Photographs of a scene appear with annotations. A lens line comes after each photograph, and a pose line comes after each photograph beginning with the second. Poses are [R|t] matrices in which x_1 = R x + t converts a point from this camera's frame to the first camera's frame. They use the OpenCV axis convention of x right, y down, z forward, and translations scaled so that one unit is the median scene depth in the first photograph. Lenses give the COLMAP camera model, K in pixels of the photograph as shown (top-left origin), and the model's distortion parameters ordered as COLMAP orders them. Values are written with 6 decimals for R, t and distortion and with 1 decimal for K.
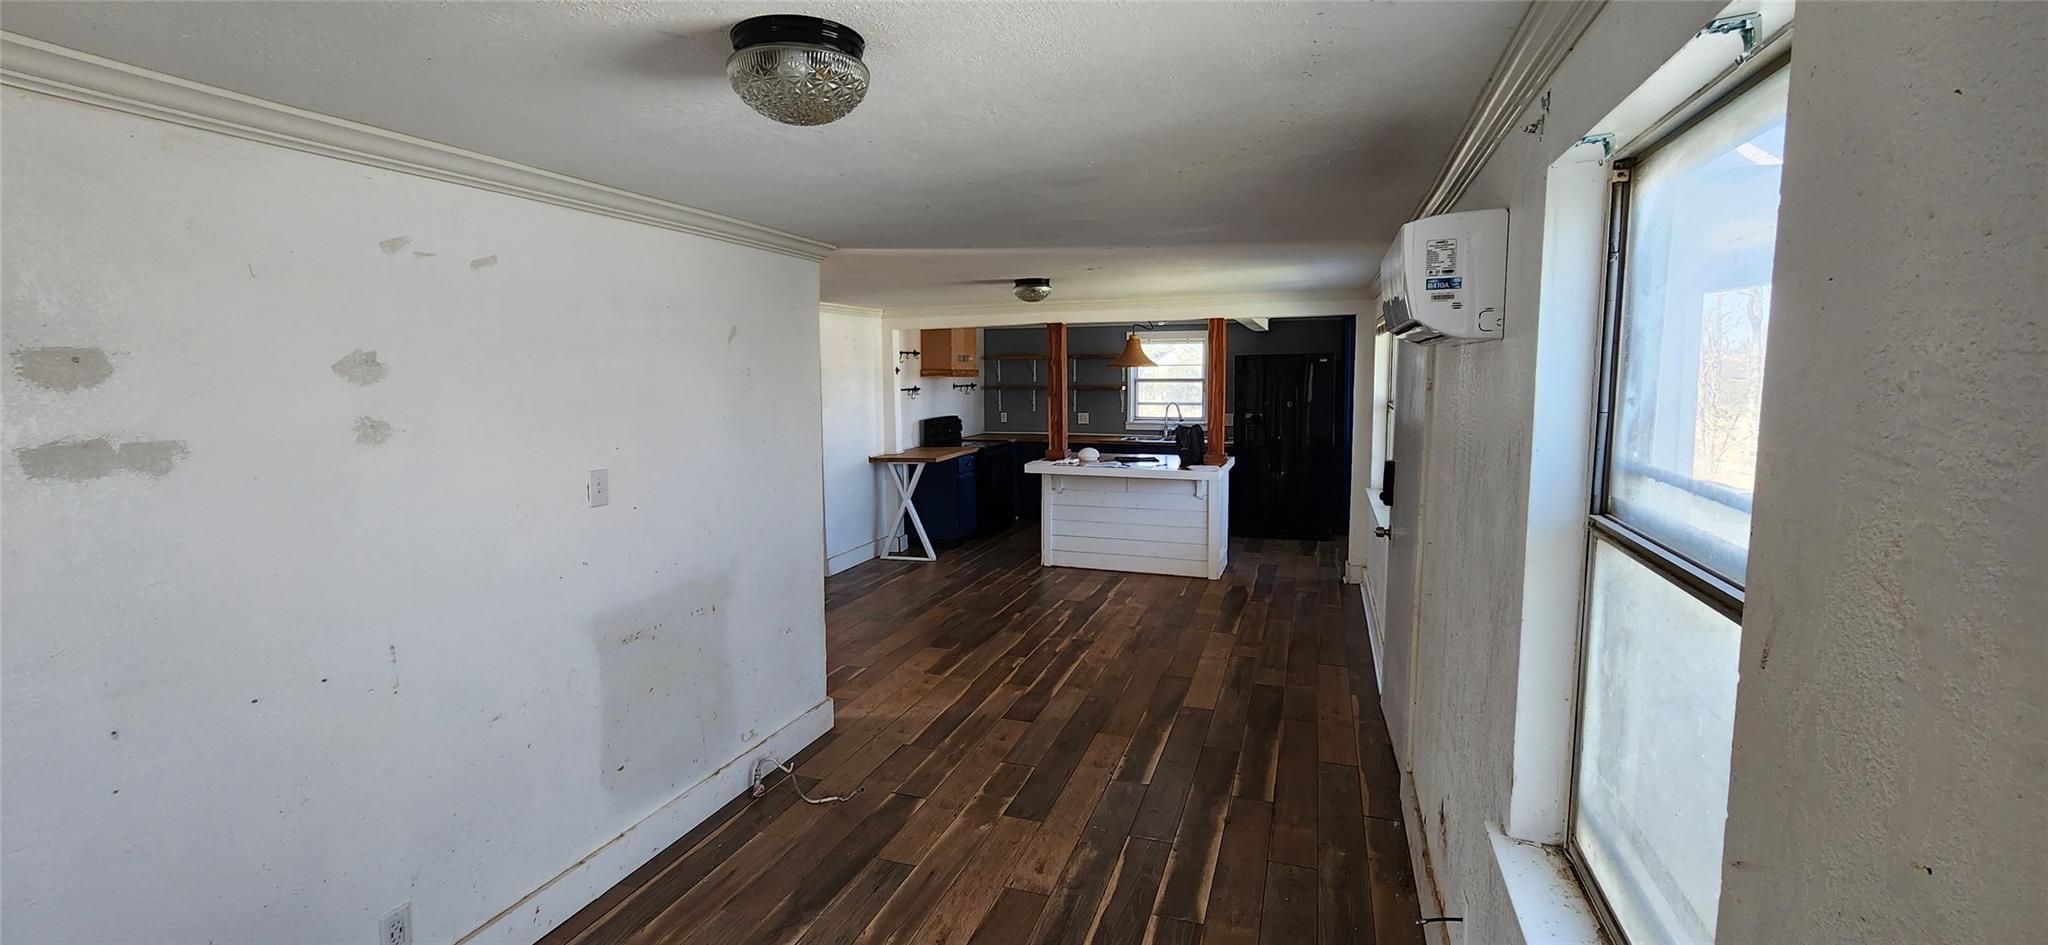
lens RADIAL K [[849.9, 0, 1016.1], [0, 849.9, 468.2], [0, 0, 1]] dist [-0.004746, -0.000116]
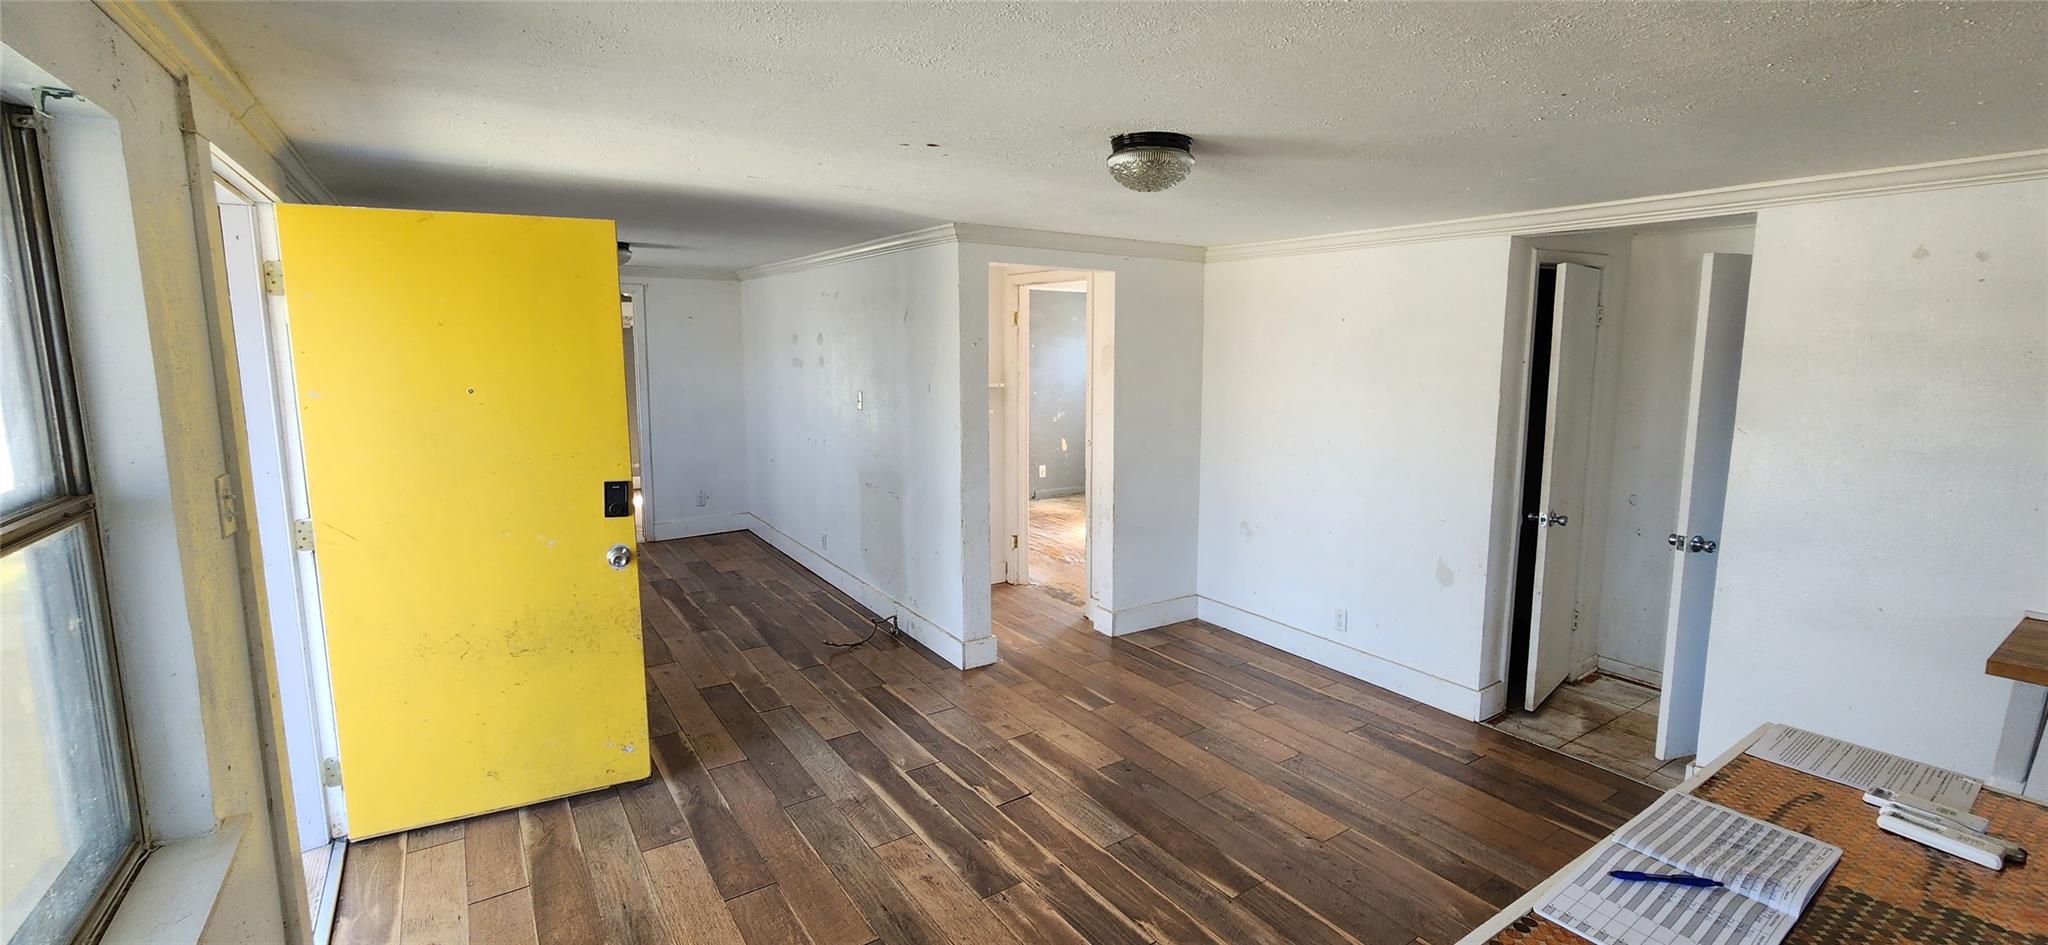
lens RADIAL K [[849.9, 0, 1018.8], [0, 849.9, 465.0], [0, 0, 1]] dist [-0.004746, -0.000116]
pose [[-0.596220, 0.123627, -0.793245, 0.474391], [-0.092246, 0.970979, 0.220661, -0.163220], [0.797504, 0.204736, -0.567513, 1.343637]]
